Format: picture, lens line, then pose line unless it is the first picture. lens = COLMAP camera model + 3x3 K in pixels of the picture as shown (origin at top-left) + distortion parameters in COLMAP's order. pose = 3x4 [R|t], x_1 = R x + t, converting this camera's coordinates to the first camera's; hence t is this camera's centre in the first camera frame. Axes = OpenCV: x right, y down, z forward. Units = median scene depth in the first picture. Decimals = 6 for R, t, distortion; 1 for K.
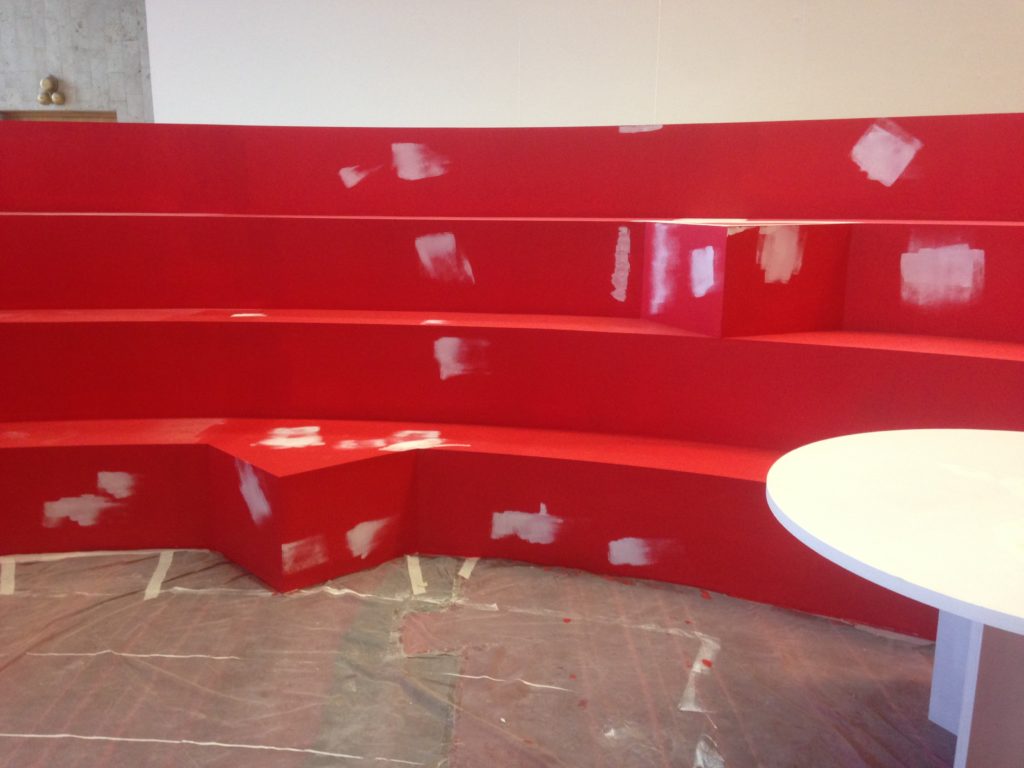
lens RADIAL K [[981.0, 0, 513.4], [0, 981.0, 384.4], [0, 0, 1]] dist [0.105851, 0.000000]
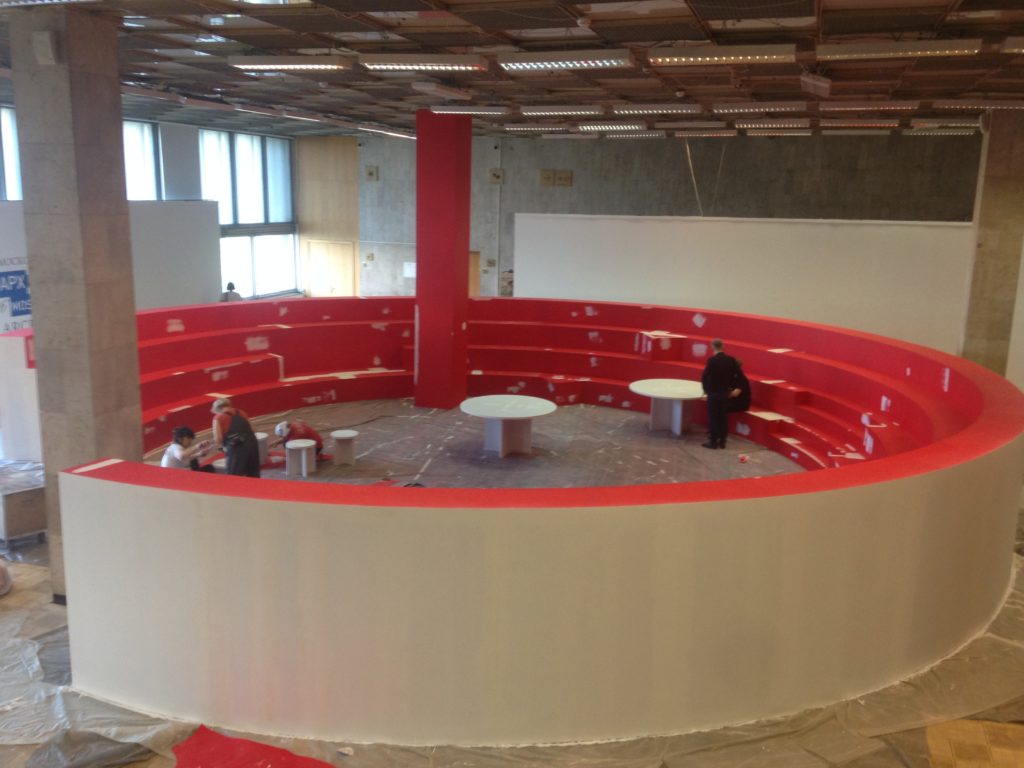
lens RADIAL K [[981.0, 0, 510.4], [0, 981.0, 382.6], [0, 0, 1]] dist [0.105851, 0.000000]
pose [[0.974817, 0.061711, -0.214300, 0.515468], [-0.062950, 0.998016, 0.001045, 0.083172], [0.213939, 0.012471, 0.976767, -3.344190]]
